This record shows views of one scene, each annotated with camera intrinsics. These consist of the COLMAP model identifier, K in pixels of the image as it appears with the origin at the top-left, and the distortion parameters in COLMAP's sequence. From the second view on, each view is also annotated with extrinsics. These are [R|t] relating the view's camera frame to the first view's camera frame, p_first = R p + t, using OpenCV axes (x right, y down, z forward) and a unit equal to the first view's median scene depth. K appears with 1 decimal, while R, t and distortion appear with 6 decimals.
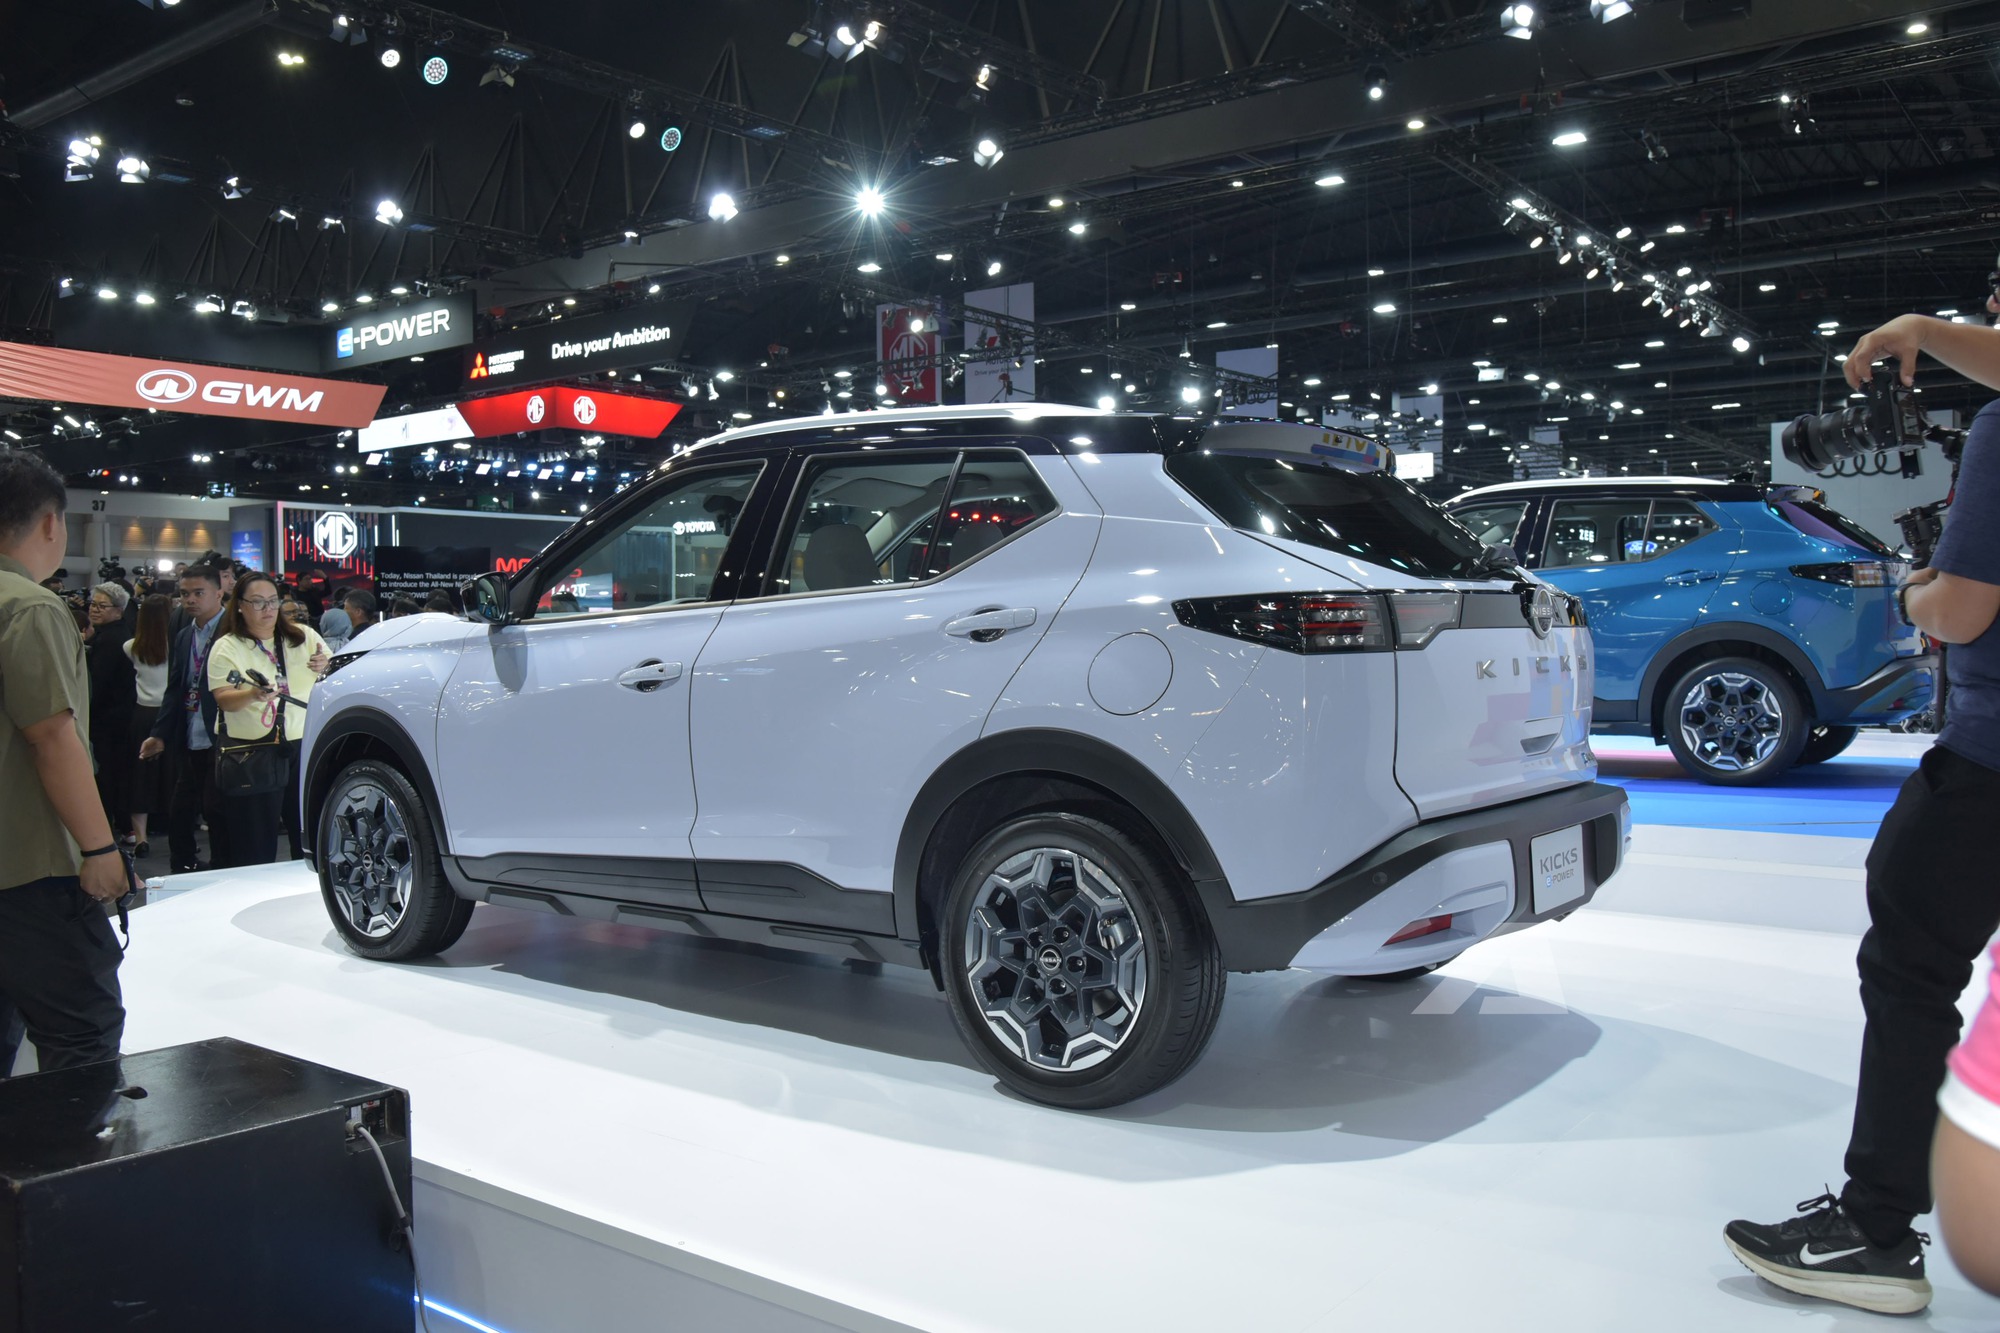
lens RADIAL K [[1672.5, 0, 995.3], [0, 1672.5, 666.1], [0, 0, 1]] dist [-0.036204, 0.003519]
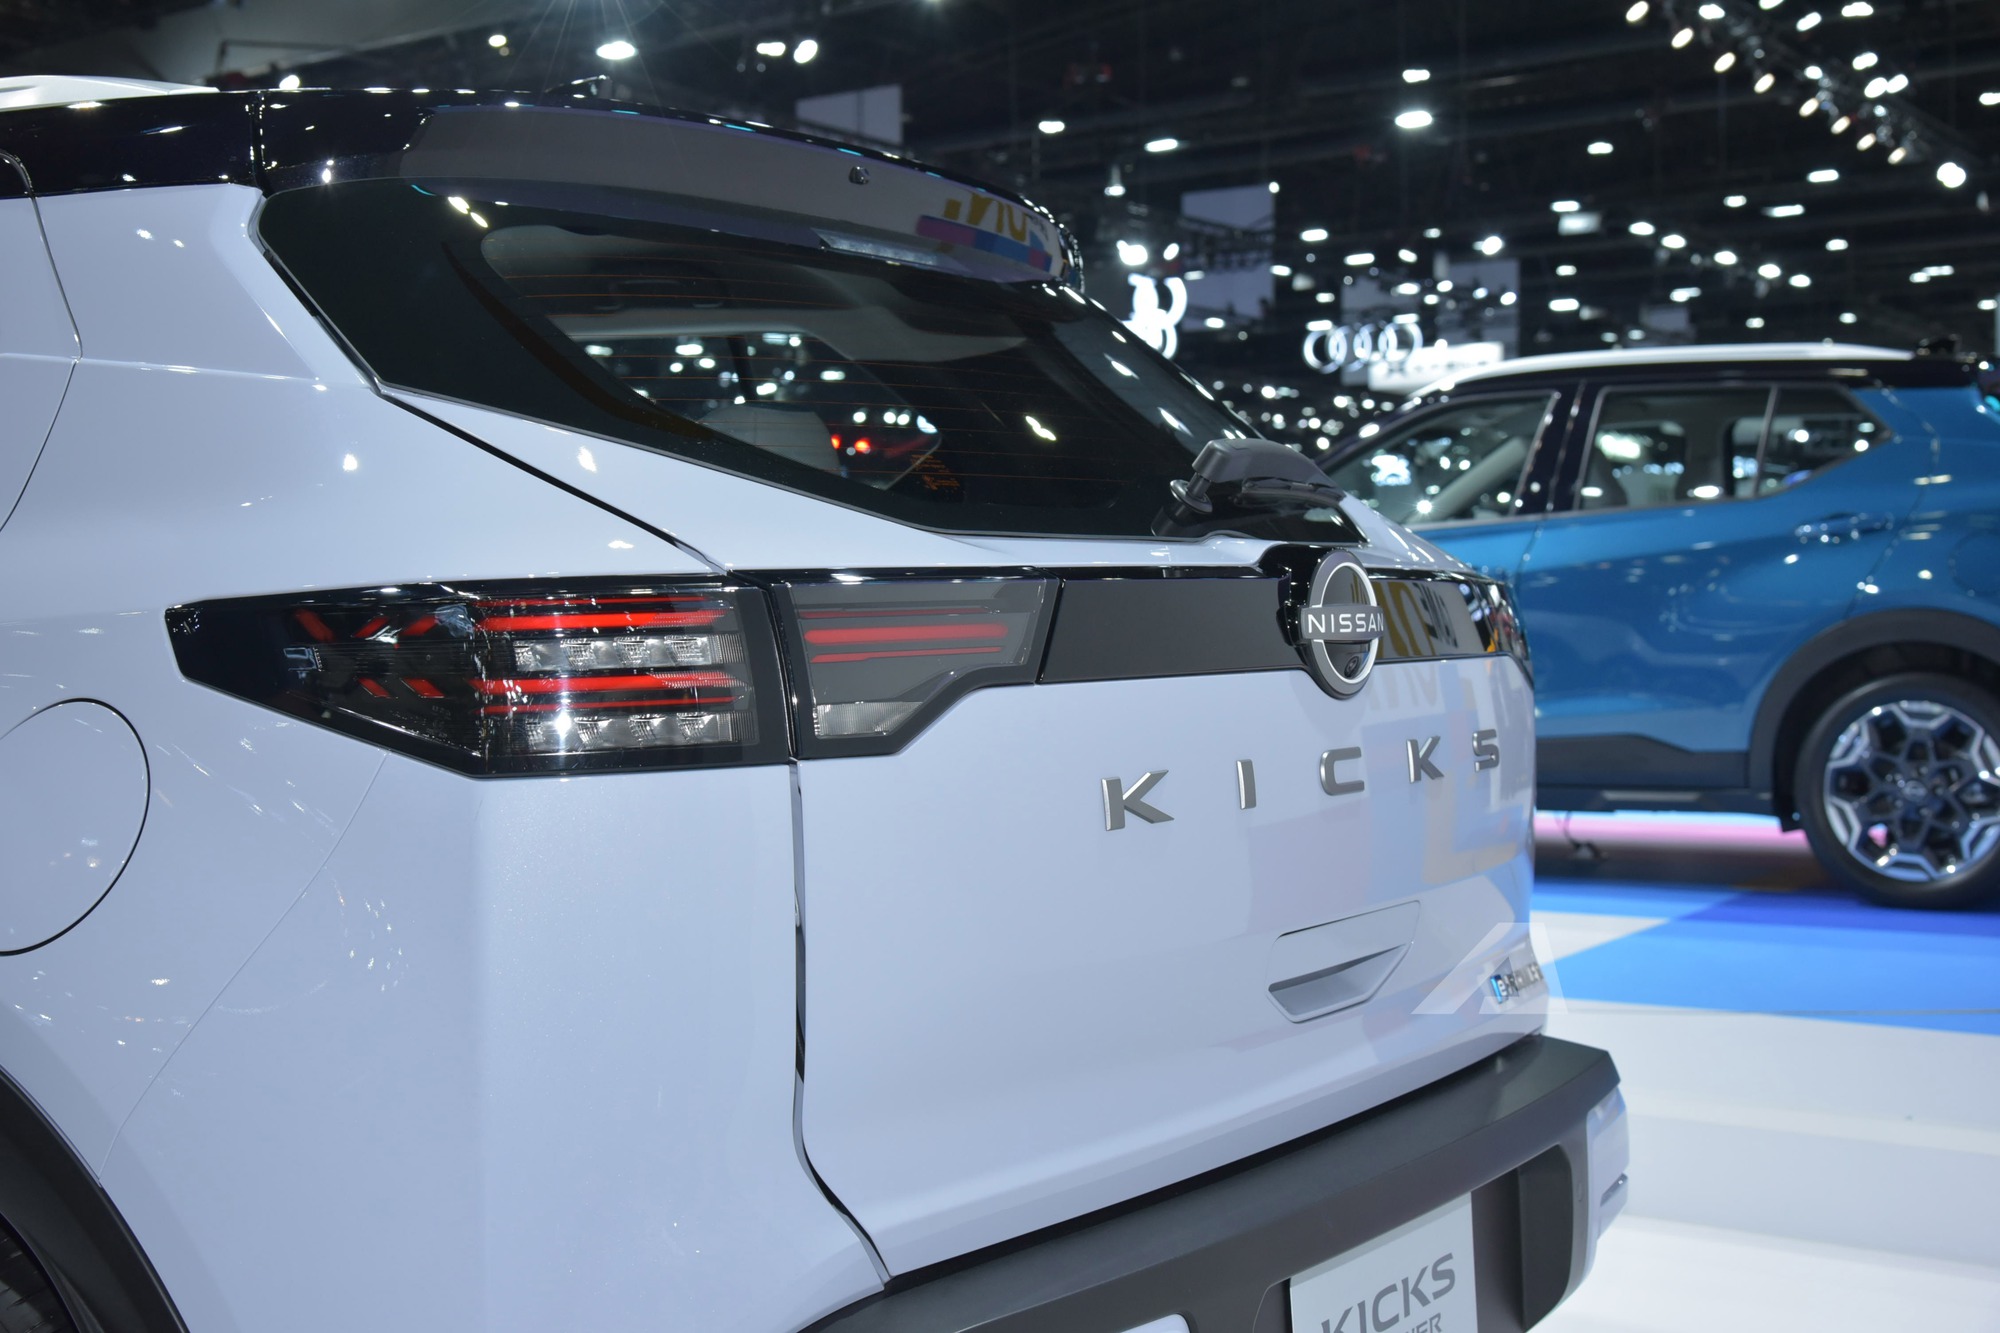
lens RADIAL K [[2324.2, 0, 1003.6], [0, 2324.2, 661.3], [0, 0, 1]] dist [-0.005252, 0.000000]
pose [[0.999479, -0.003188, 0.032131, 0.044810], [0.003046, 0.999985, 0.004470, -0.005119], [-0.032145, -0.004370, 0.999474, 0.093021]]
